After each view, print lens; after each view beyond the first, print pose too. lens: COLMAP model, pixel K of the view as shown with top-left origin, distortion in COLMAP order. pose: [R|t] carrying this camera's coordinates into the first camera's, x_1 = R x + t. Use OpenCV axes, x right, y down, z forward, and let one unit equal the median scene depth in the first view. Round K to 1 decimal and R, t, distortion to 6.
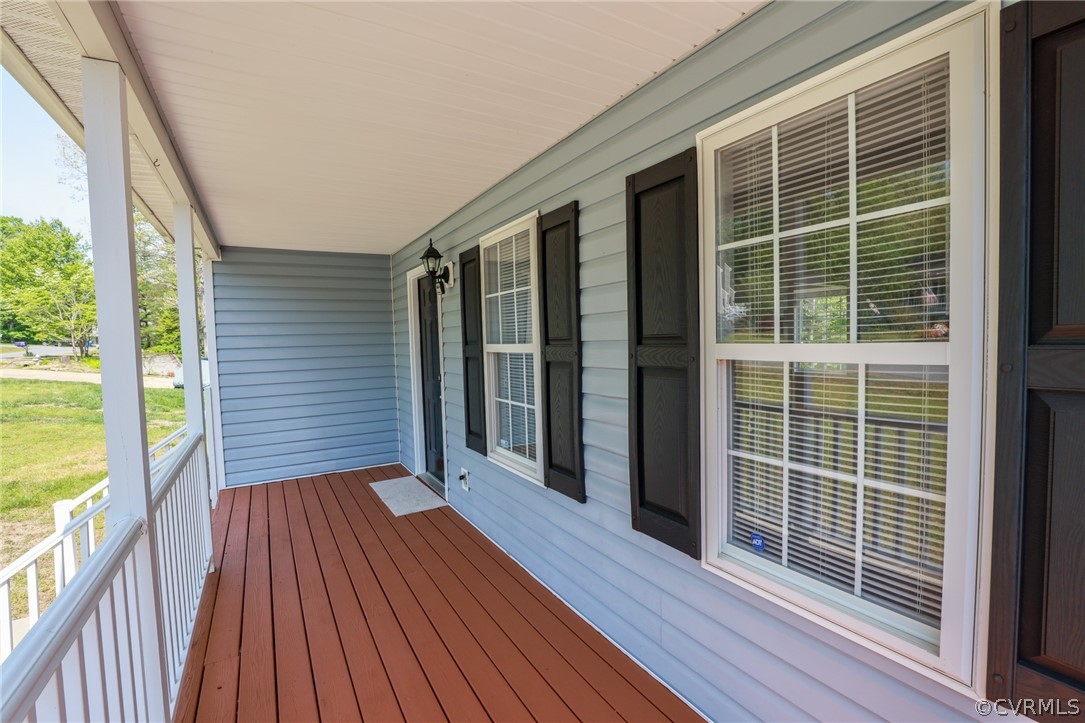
lens RADIAL K [[493.3, 0, 543.1], [0, 493.3, 361.0], [0, 0, 1]] dist [-0.033920, 0.004070]
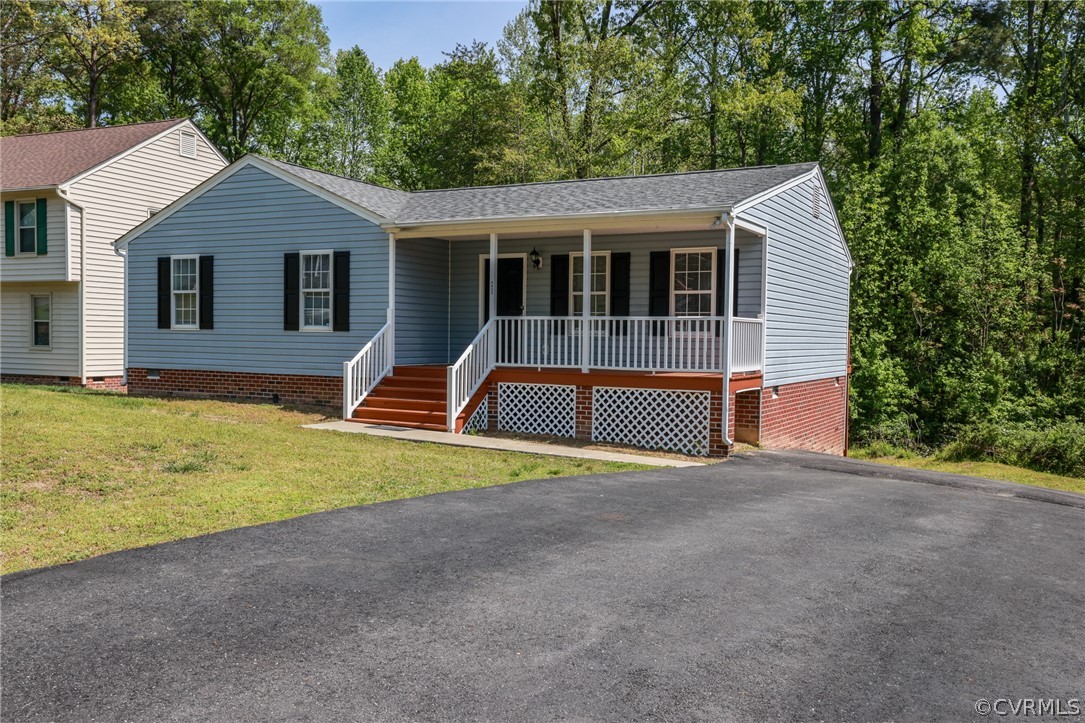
lens RADIAL K [[938.9, 0, 544.5], [0, 938.9, 367.9], [0, 0, 1]] dist [0.030855, -0.007558]
pose [[0.846144, 0.017927, 0.532653, -4.282954], [-0.009860, 0.999790, -0.017987, 0.685702], [-0.532864, 0.009967, 0.846142, -4.690041]]
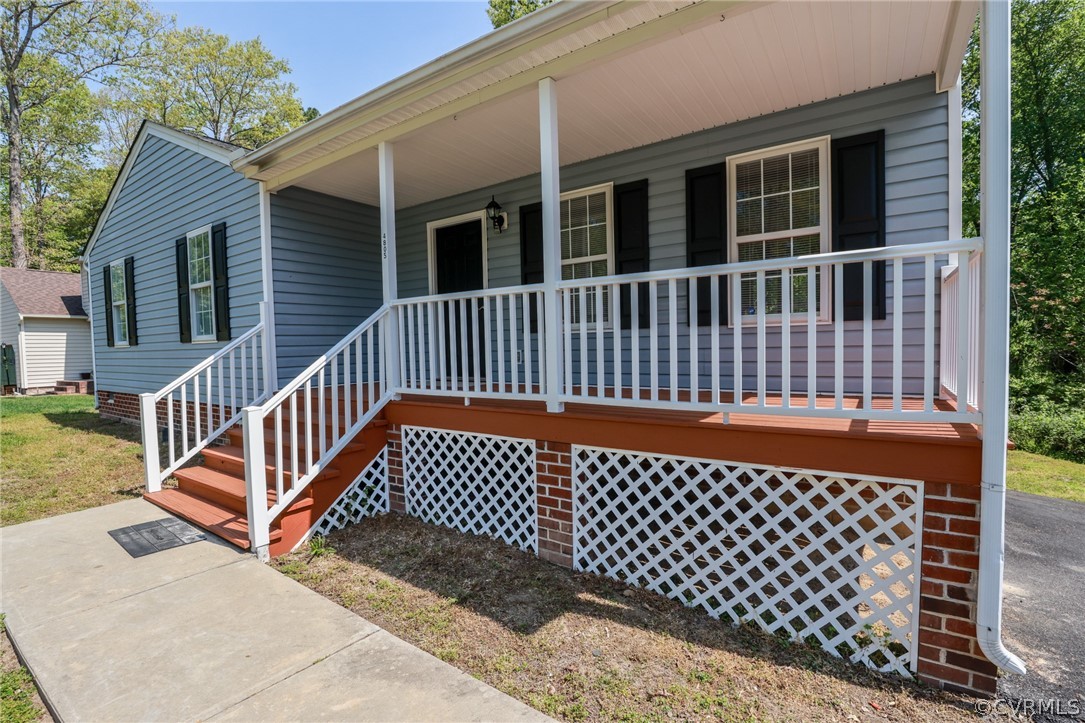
lens RADIAL K [[493.3, 0, 545.4], [0, 493.3, 363.4], [0, 0, 1]] dist [-0.033920, 0.004070]
pose [[0.899704, -0.012792, 0.436312, -1.239778], [0.020940, 0.999685, -0.013871, 0.473249], [-0.435997, 0.021616, 0.899688, -0.653302]]
